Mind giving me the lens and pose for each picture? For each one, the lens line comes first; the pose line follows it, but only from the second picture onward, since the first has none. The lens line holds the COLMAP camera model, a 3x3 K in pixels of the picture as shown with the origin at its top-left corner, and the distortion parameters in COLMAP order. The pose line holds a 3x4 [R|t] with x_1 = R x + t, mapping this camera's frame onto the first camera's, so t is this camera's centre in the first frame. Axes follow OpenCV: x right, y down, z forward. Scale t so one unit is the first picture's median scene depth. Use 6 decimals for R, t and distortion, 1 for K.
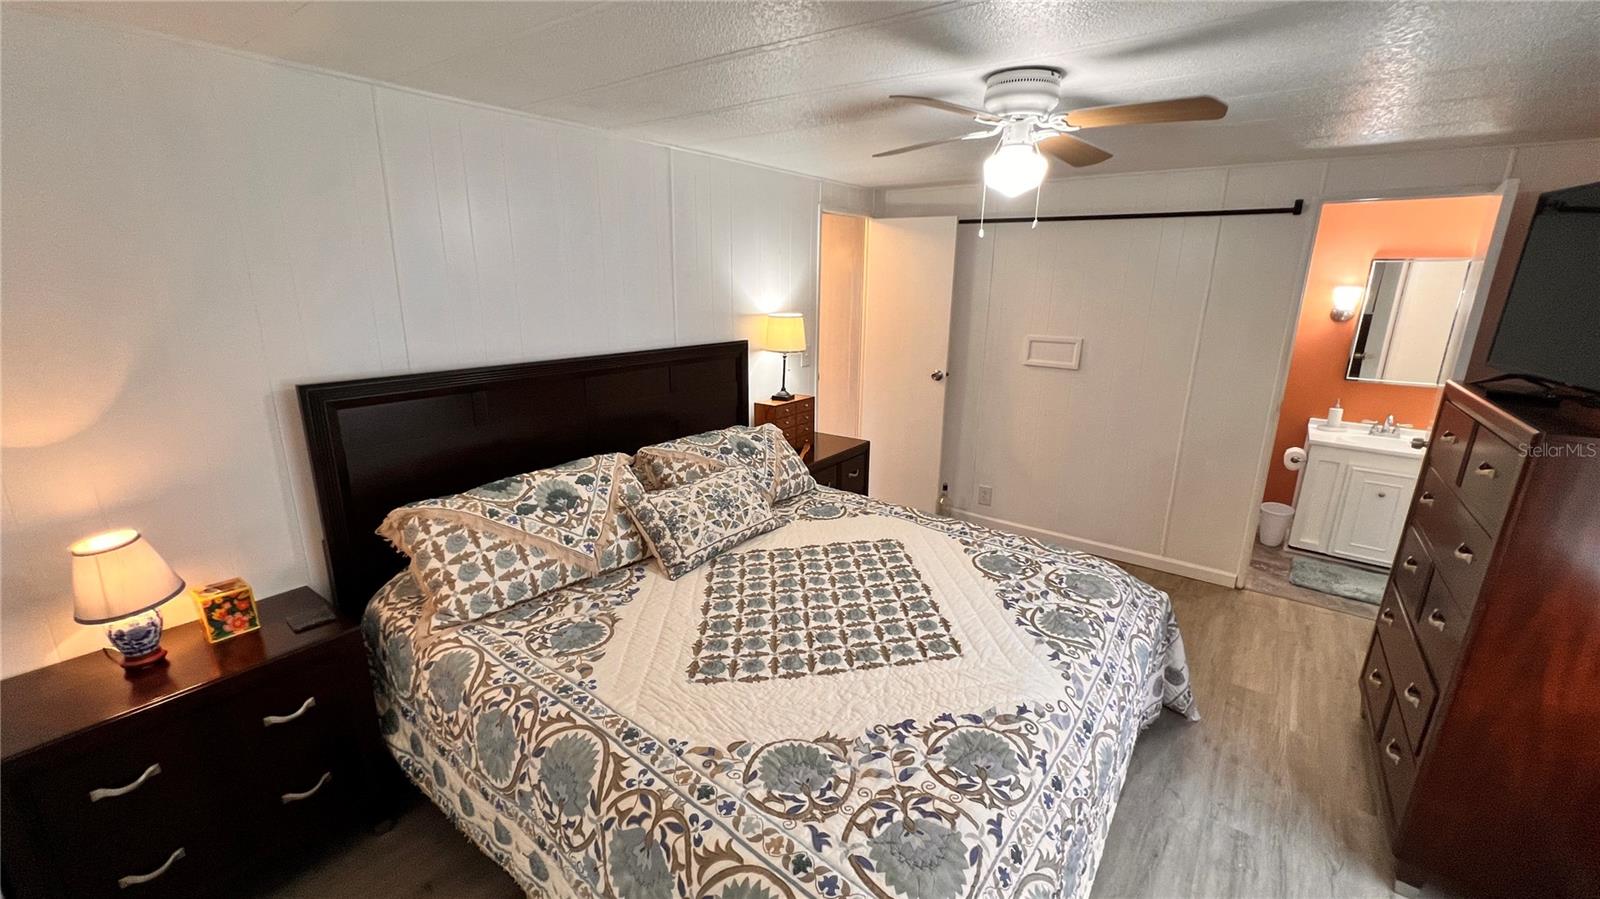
lens RADIAL K [[645.9, 0, 790.4], [0, 645.9, 440.1], [0, 0, 1]] dist [0.002944, 0.000385]
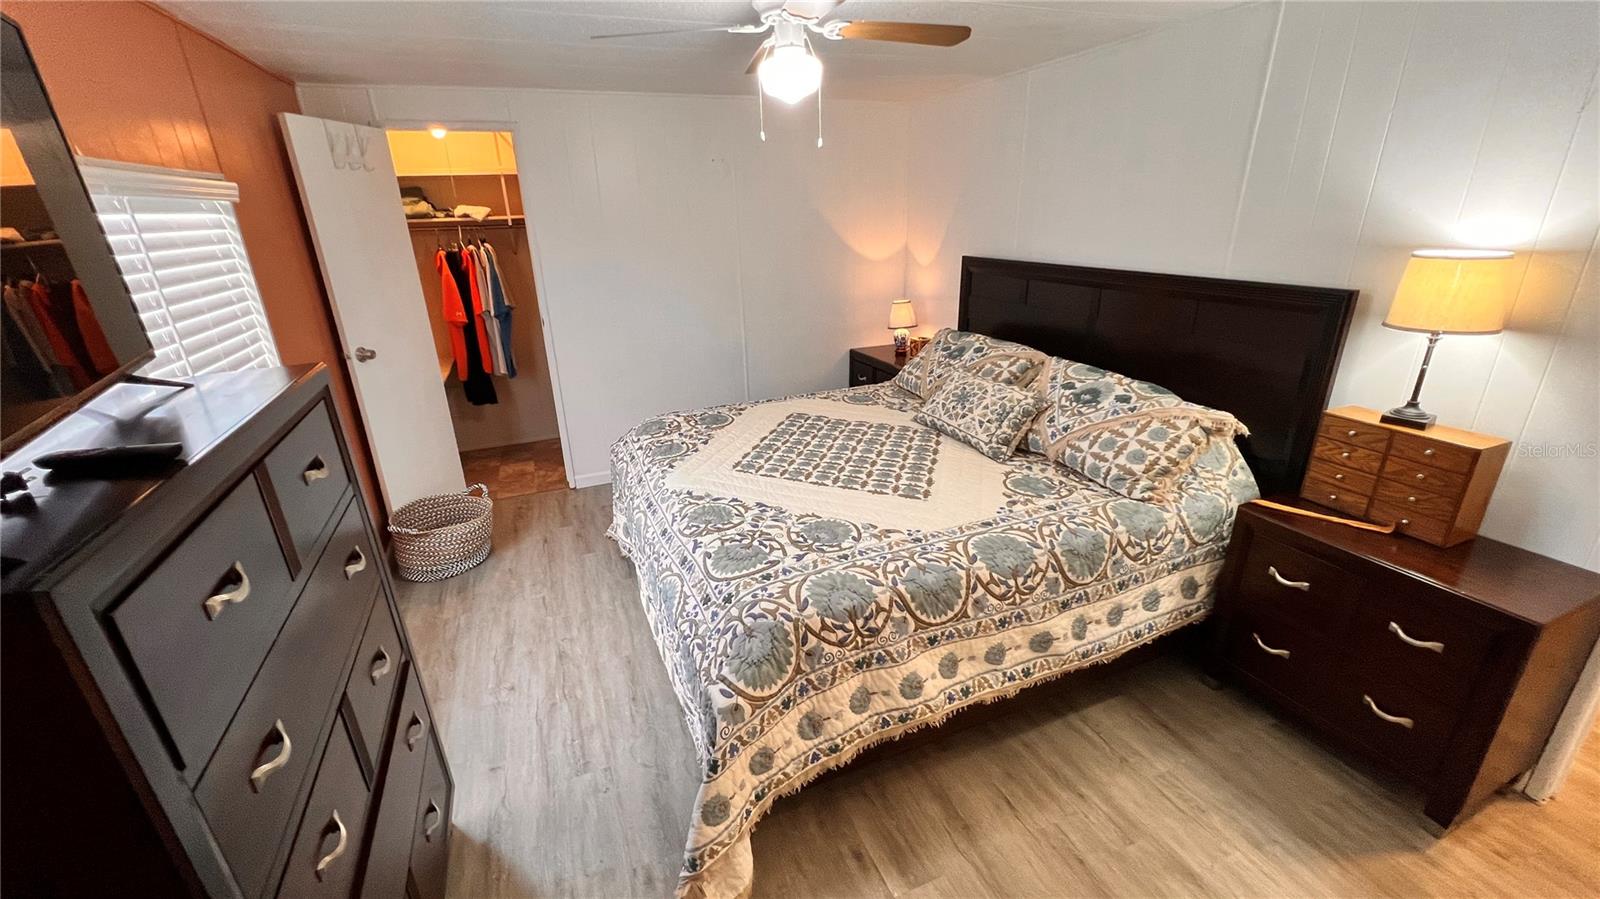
lens RADIAL K [[645.9, 0, 796.9], [0, 645.9, 464.1], [0, 0, 1]] dist [0.002944, 0.000385]
pose [[-0.508033, 0.315024, -0.801662, 1.002436], [-0.196076, 0.863984, 0.463773, -0.274691], [0.838723, 0.392799, -0.377164, 1.249112]]
